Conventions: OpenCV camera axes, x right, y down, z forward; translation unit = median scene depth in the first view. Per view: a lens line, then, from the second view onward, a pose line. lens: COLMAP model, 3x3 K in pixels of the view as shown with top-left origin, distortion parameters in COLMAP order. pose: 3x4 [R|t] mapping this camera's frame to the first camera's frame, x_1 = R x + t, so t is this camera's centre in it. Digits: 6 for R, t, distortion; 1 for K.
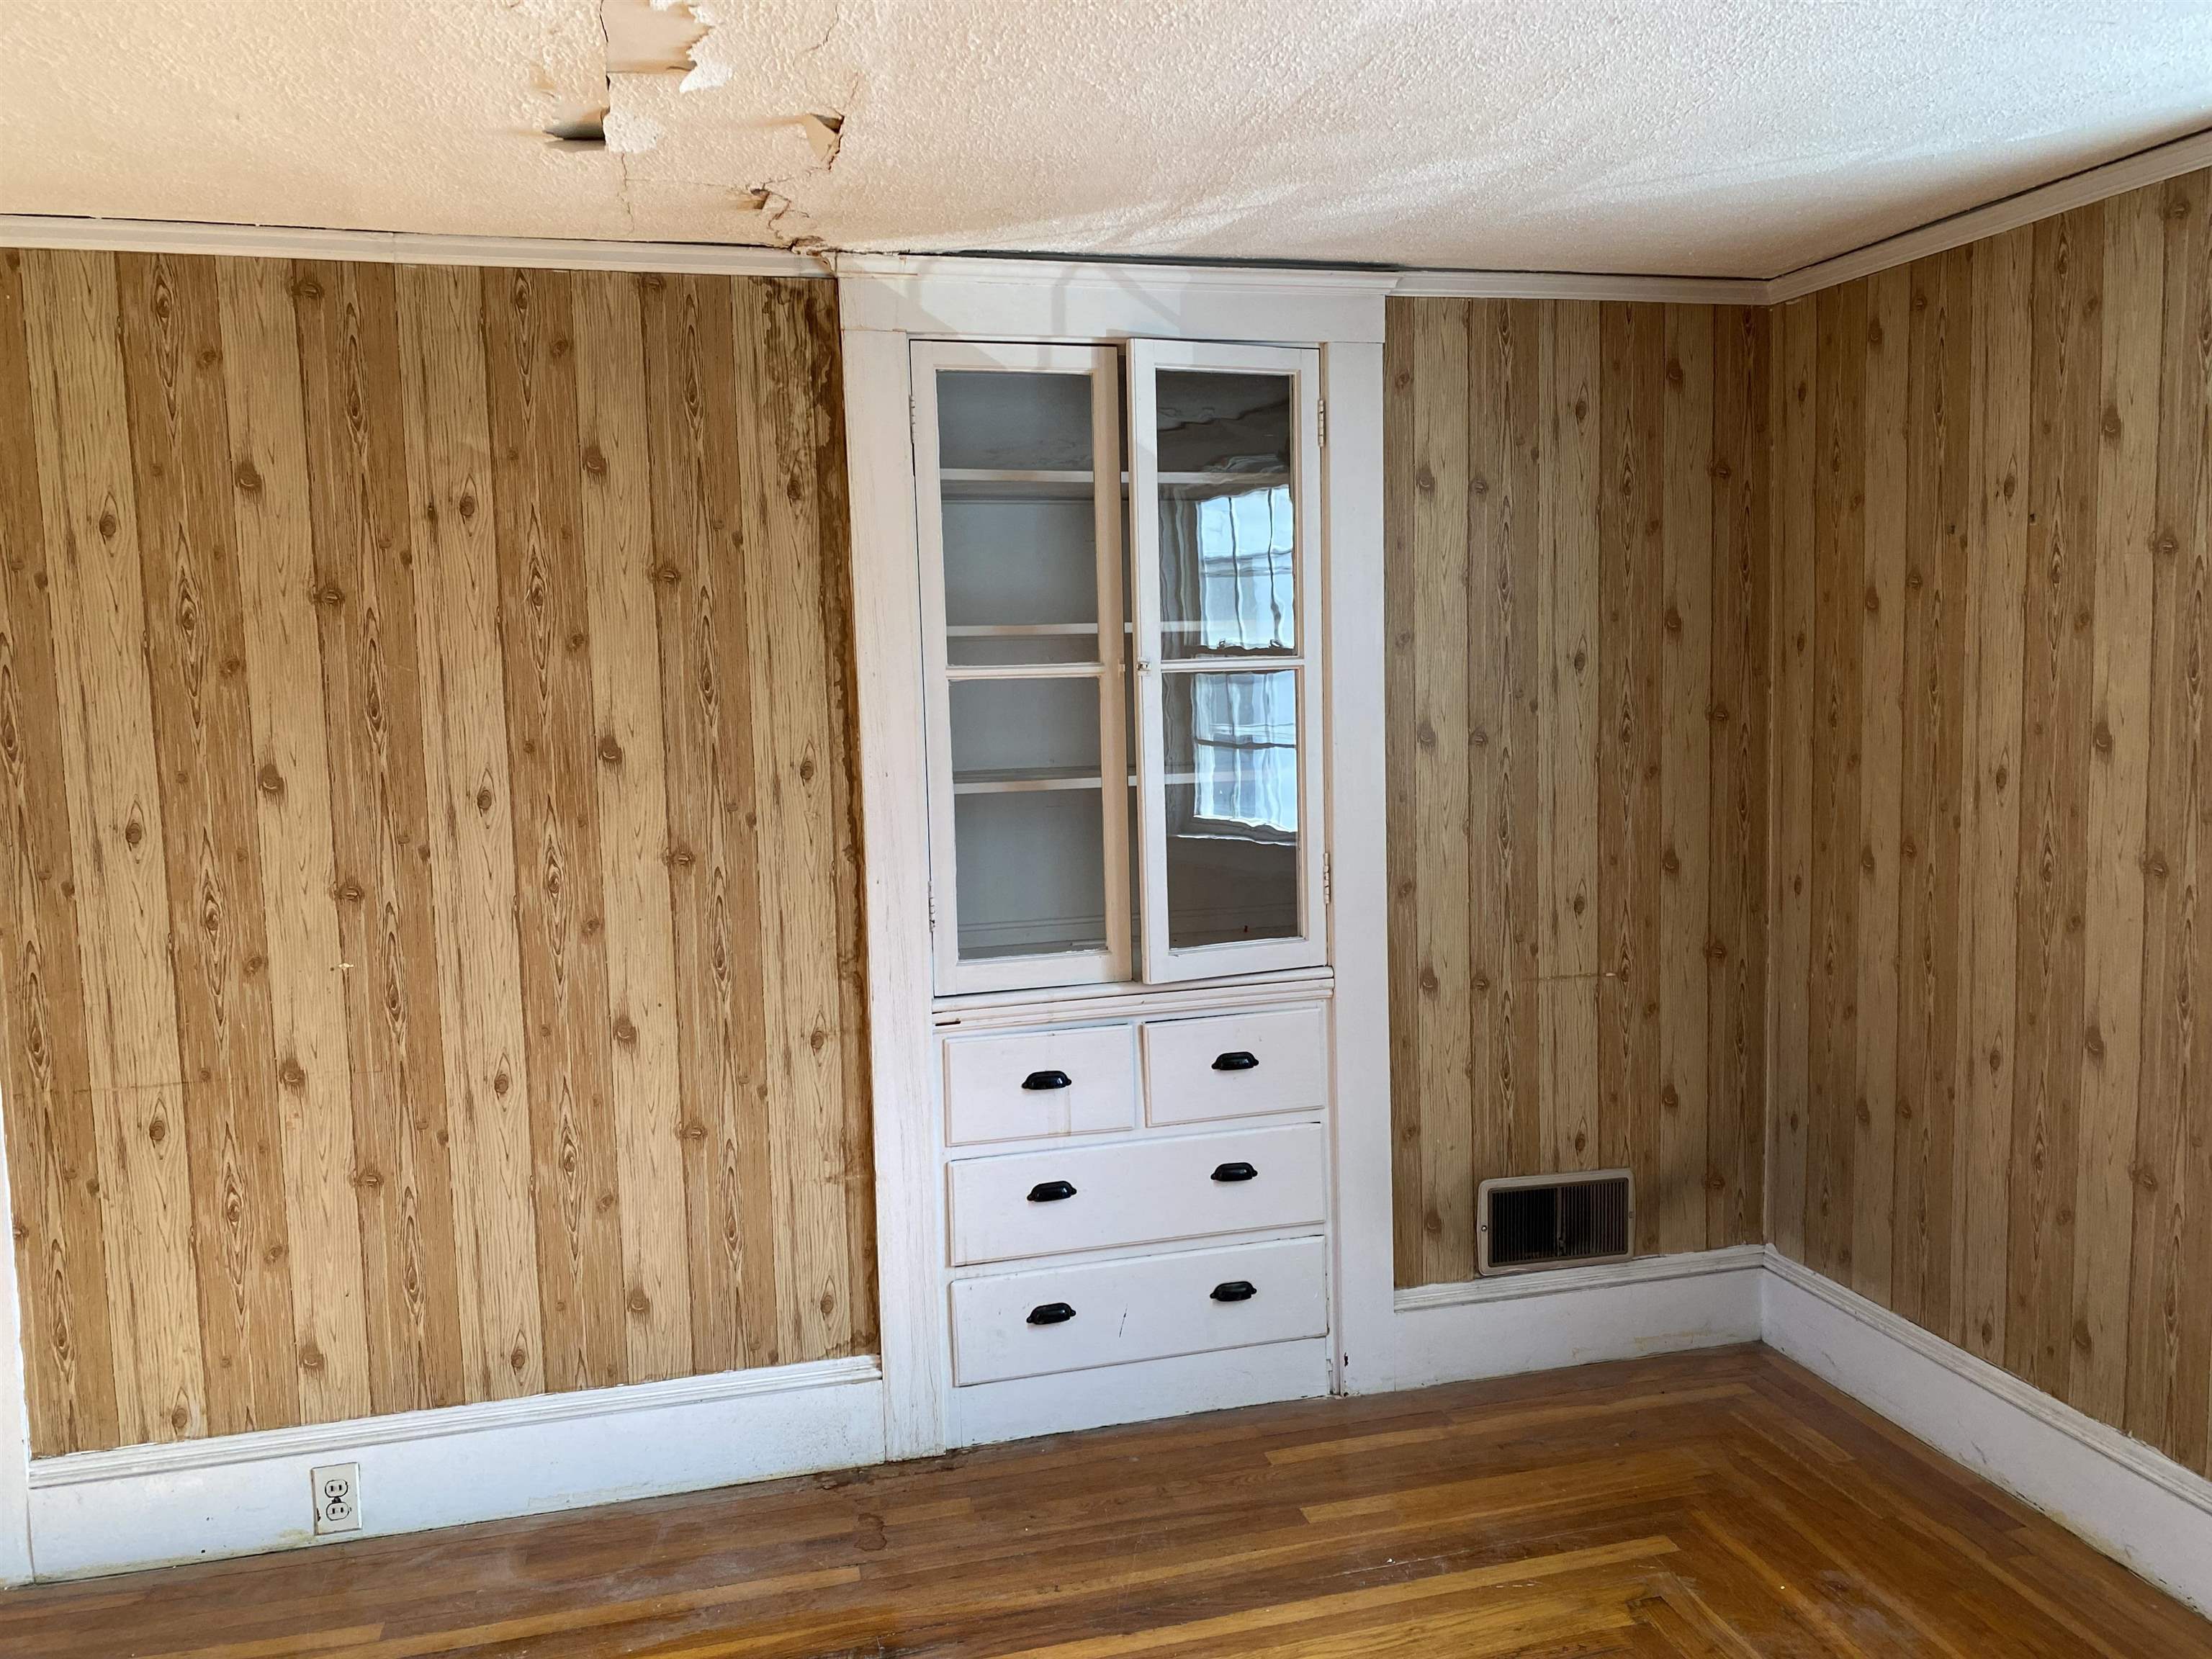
lens RADIAL K [[1665.8, 0, 1102.6], [0, 1665.8, 808.8], [0, 0, 1]] dist [0.020444, -0.019666]
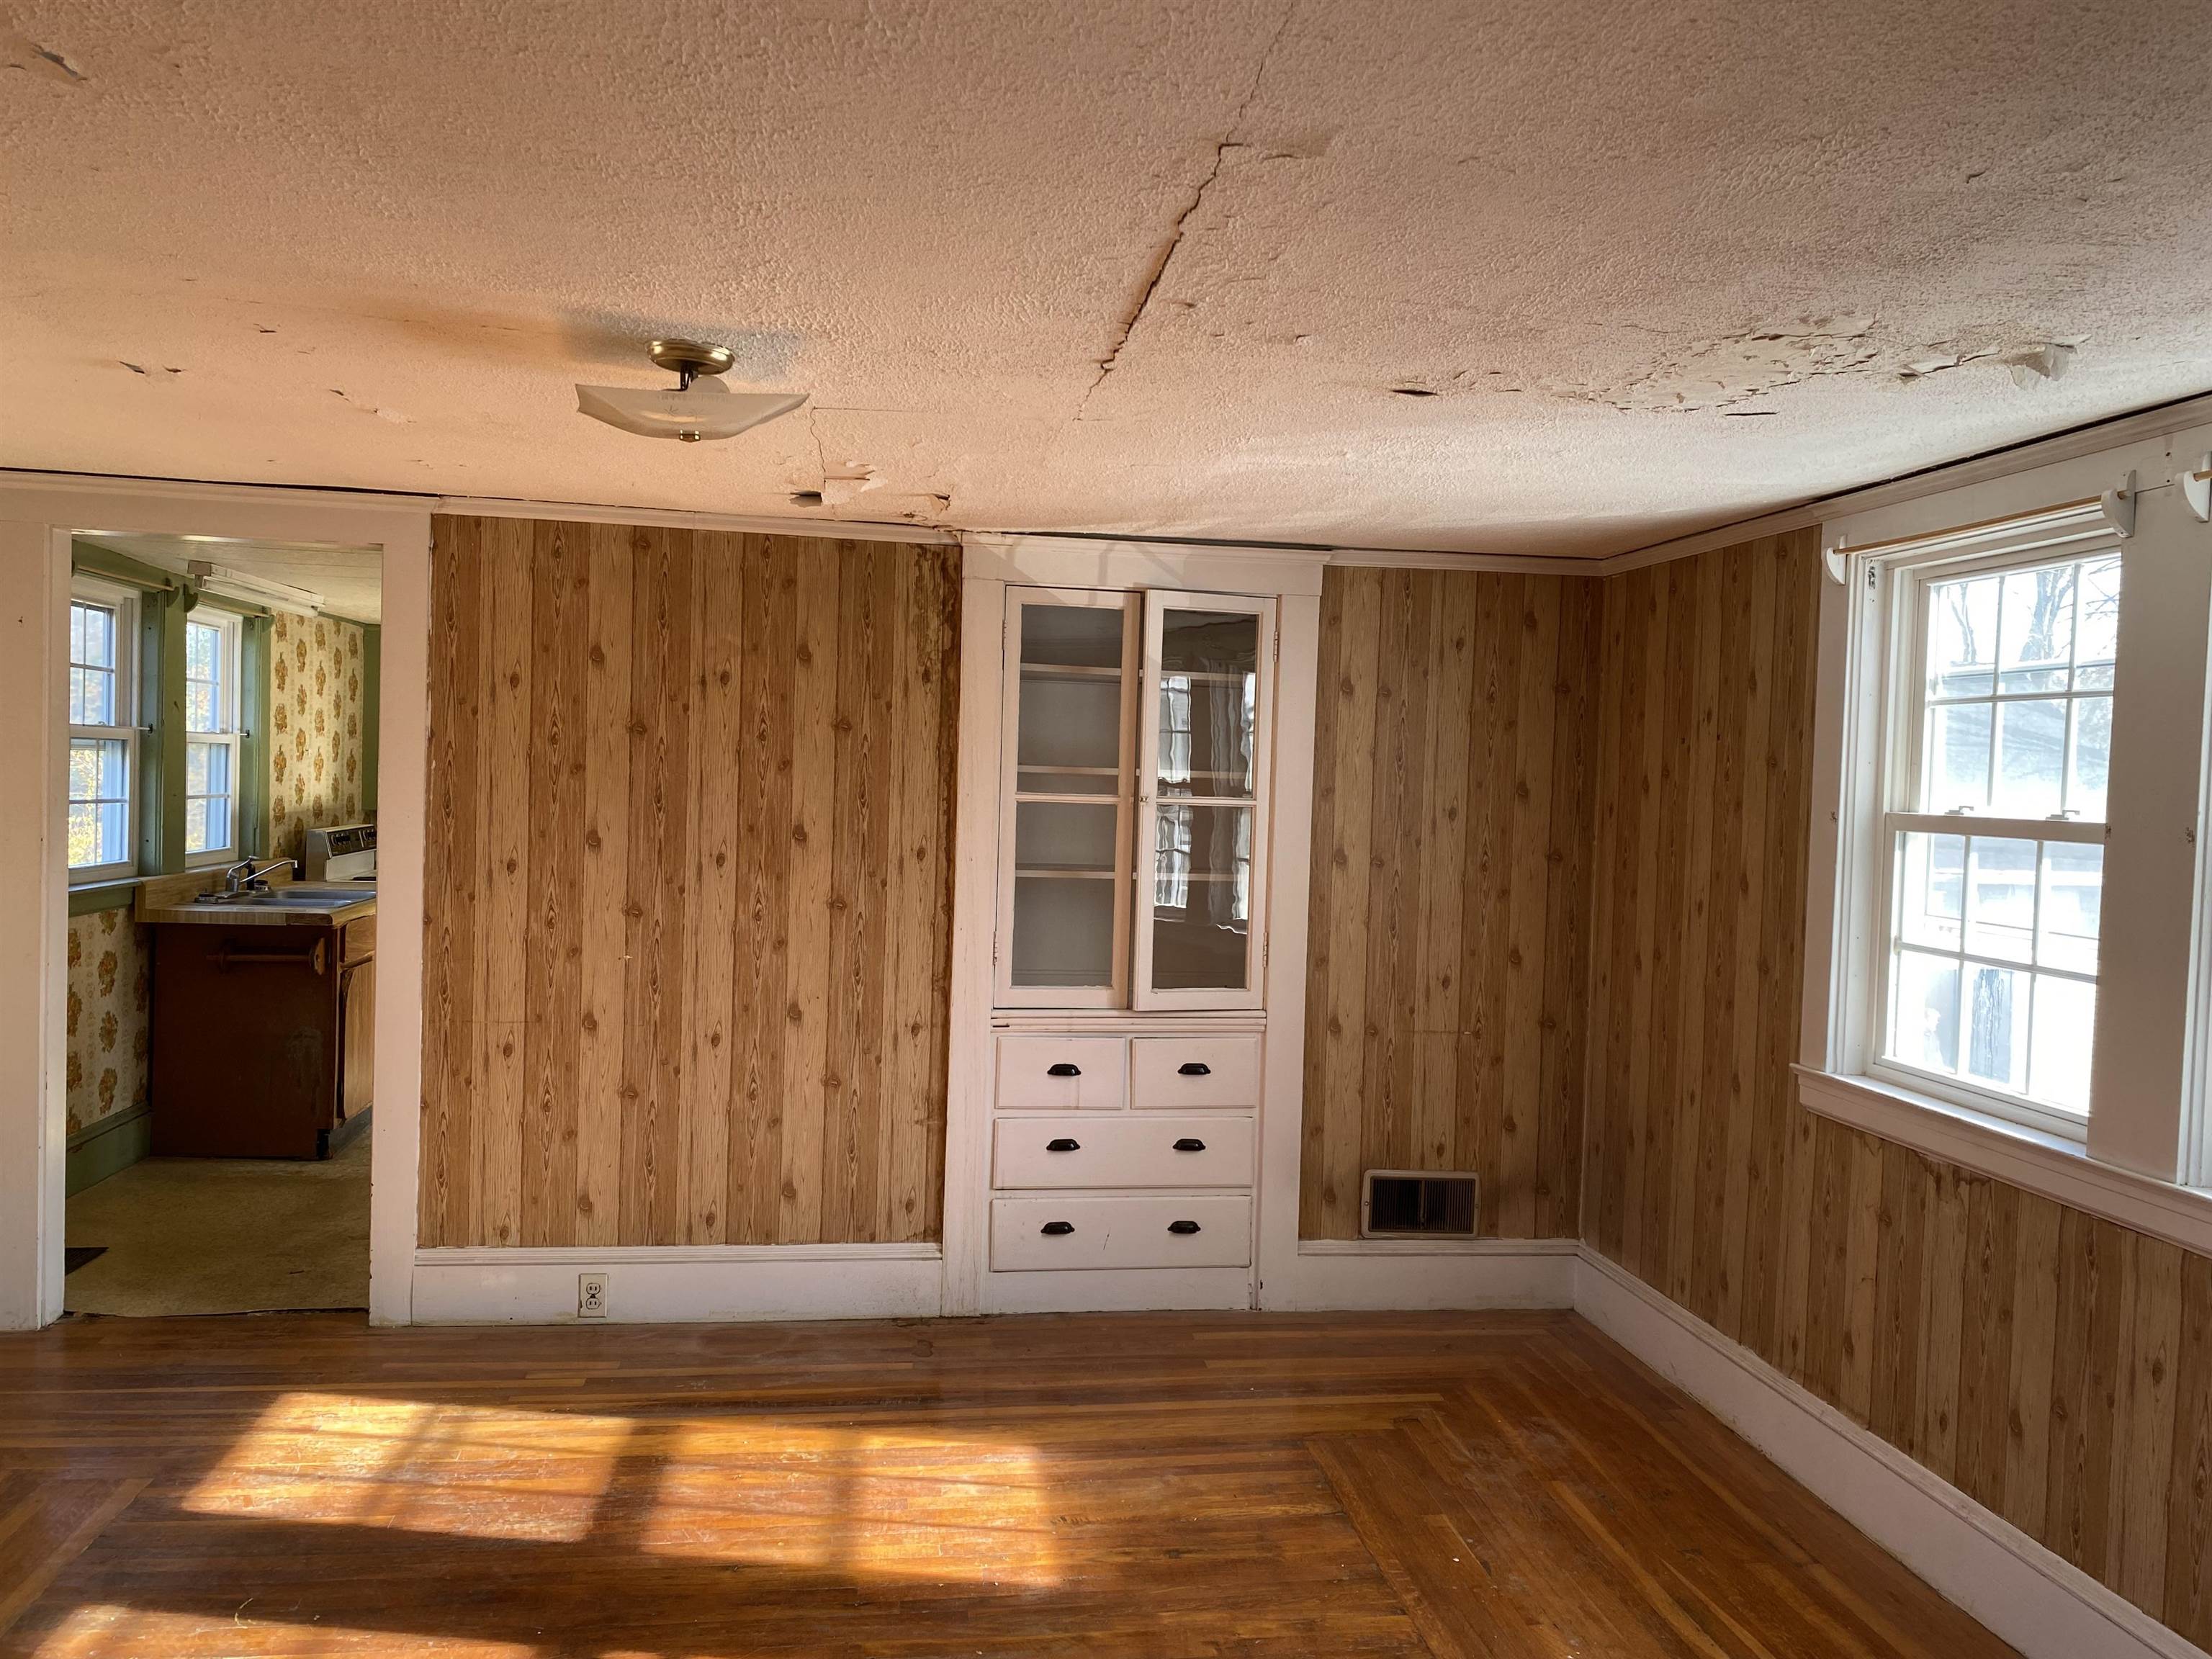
lens RADIAL K [[1665.8, 0, 1123.6], [0, 1665.8, 818.2], [0, 0, 1]] dist [0.020444, -0.019666]
pose [[0.993477, 0.059161, -0.097488, 0.159822], [-0.065655, 0.995736, -0.064807, 0.031941], [0.093238, 0.070785, 0.993124, -0.528293]]
